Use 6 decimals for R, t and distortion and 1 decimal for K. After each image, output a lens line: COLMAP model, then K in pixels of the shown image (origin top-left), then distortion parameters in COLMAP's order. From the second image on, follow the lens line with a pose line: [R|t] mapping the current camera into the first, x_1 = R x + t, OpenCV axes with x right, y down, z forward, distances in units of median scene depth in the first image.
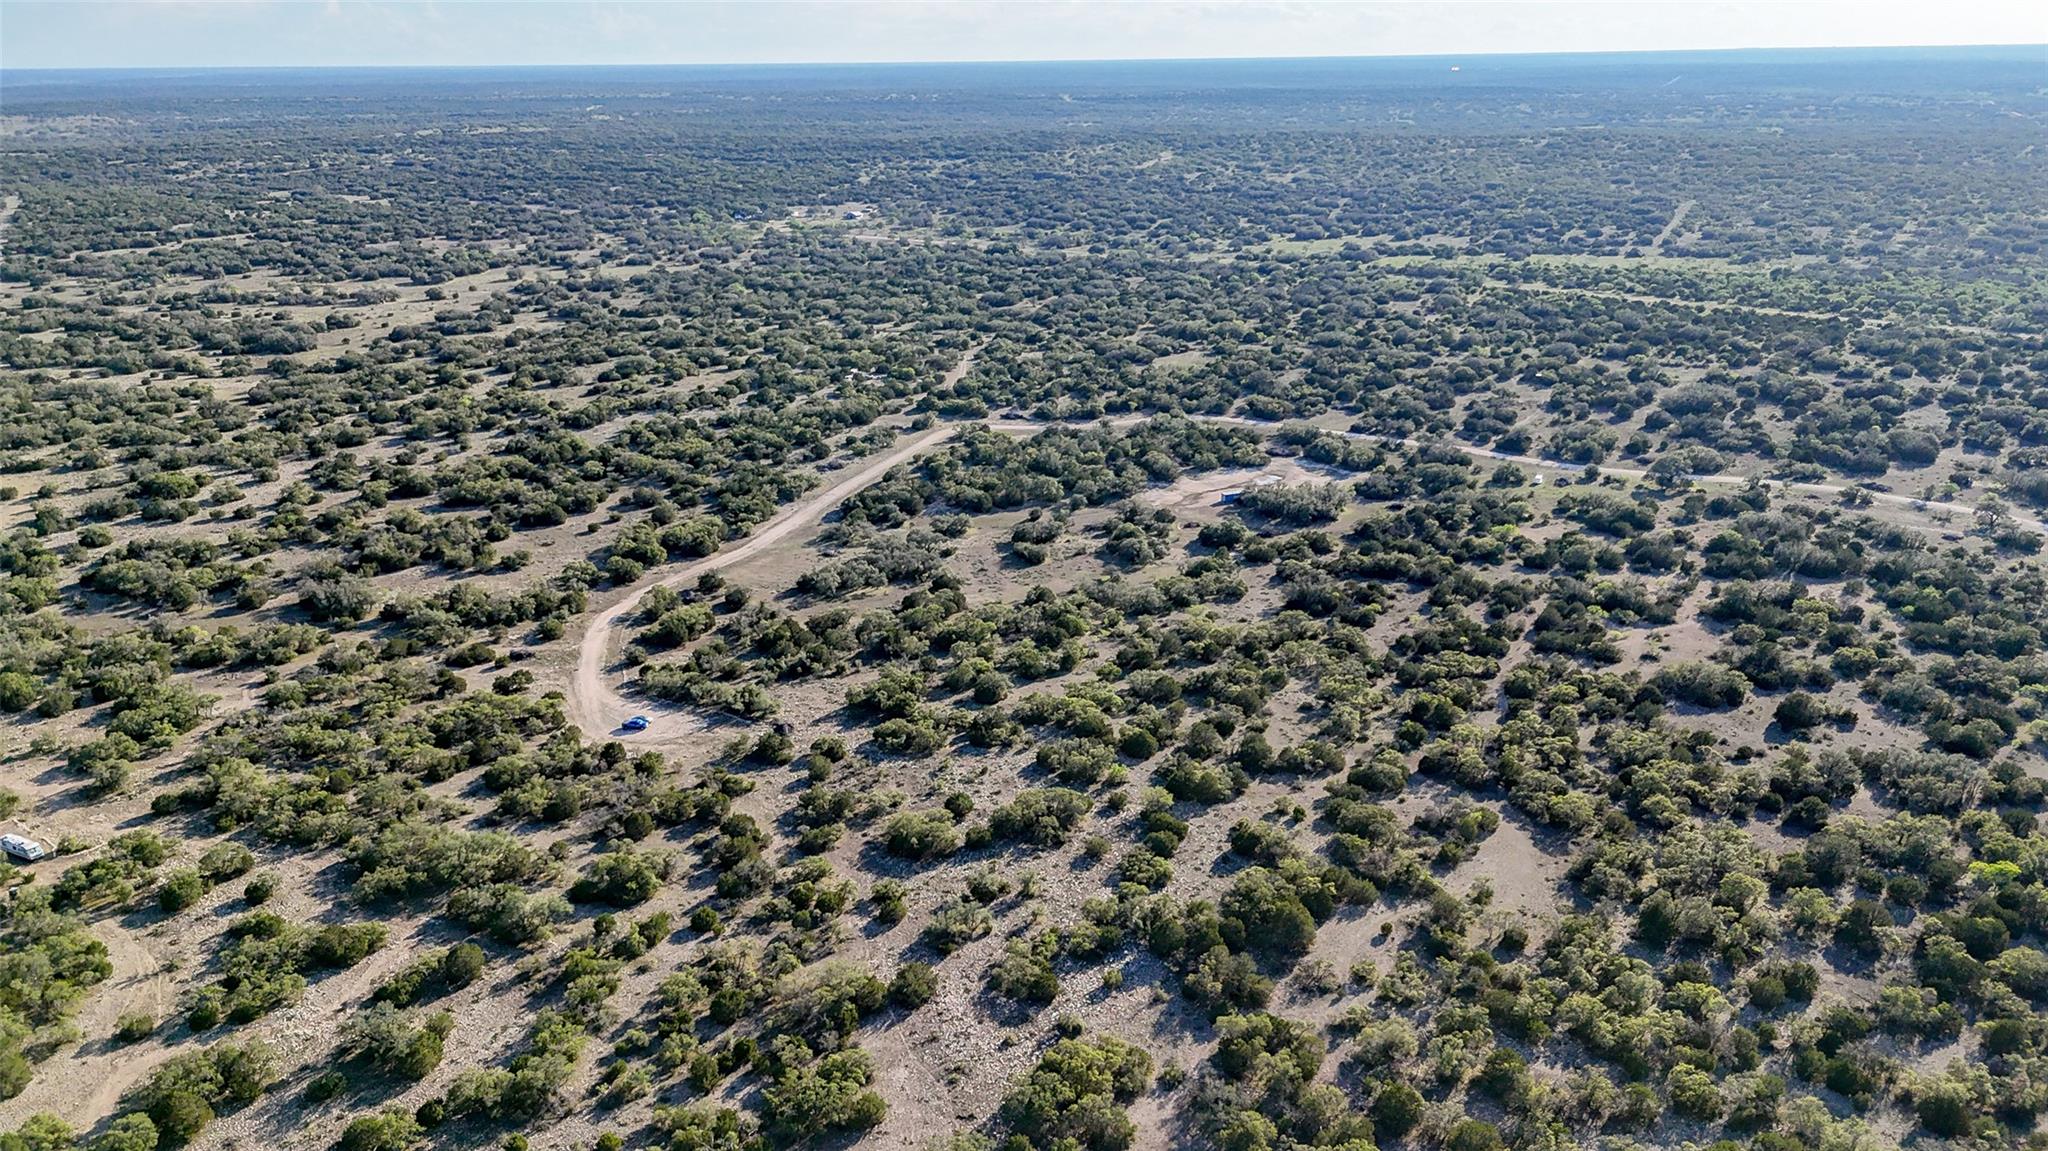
lens RADIAL K [[1547.3, 0, 1027.5], [0, 1547.3, 576.1], [0, 0, 1]] dist [0.057481, -0.051458]
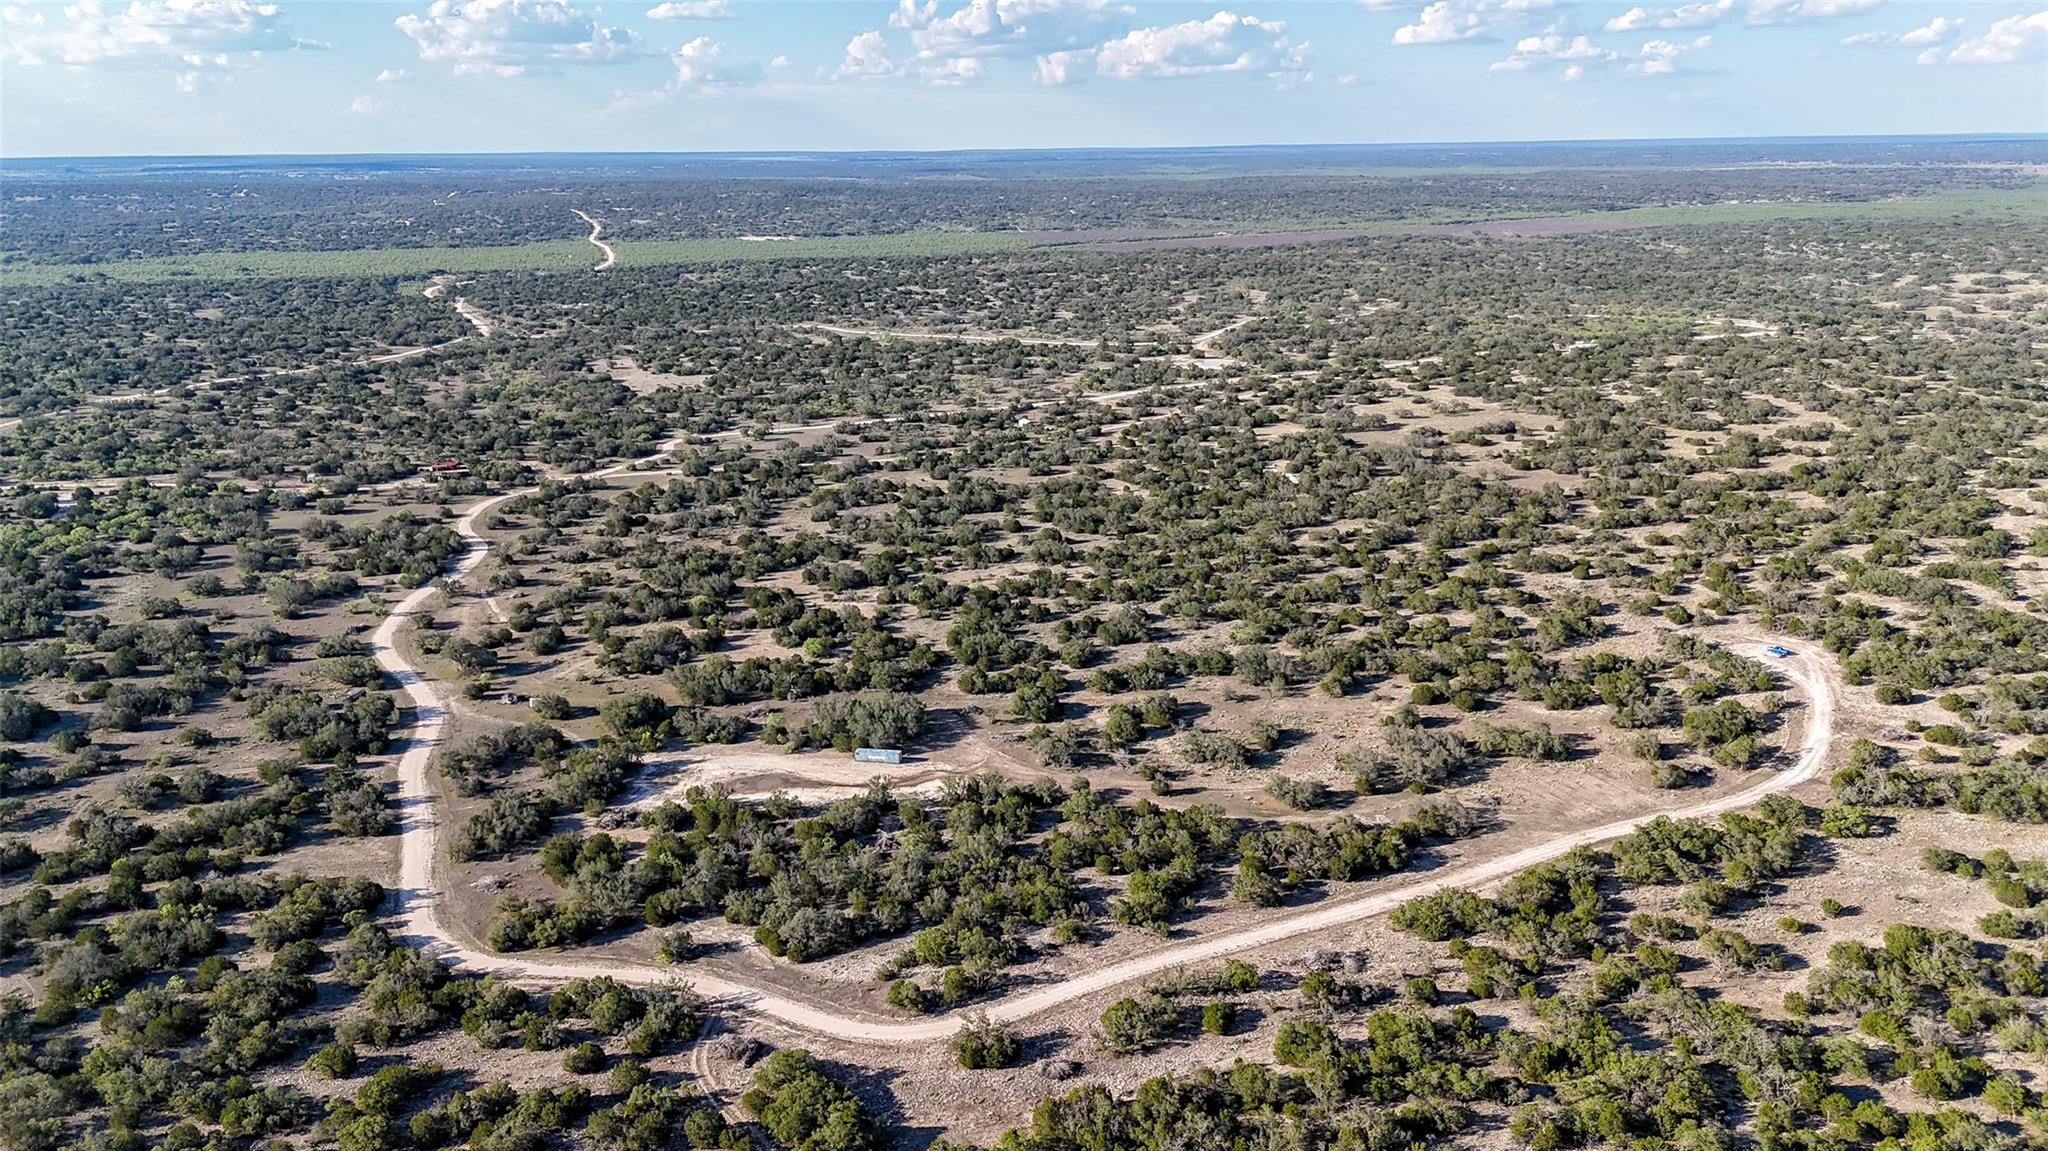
lens RADIAL K [[1547.3, 0, 1031.1], [0, 1547.3, 574.5], [0, 0, 1]] dist [0.057481, -0.051458]
pose [[-0.775696, -0.150337, 0.612939, -0.392050], [0.219186, 0.846582, 0.485032, -0.513070], [-0.591821, 0.510585, -0.623739, 1.504286]]
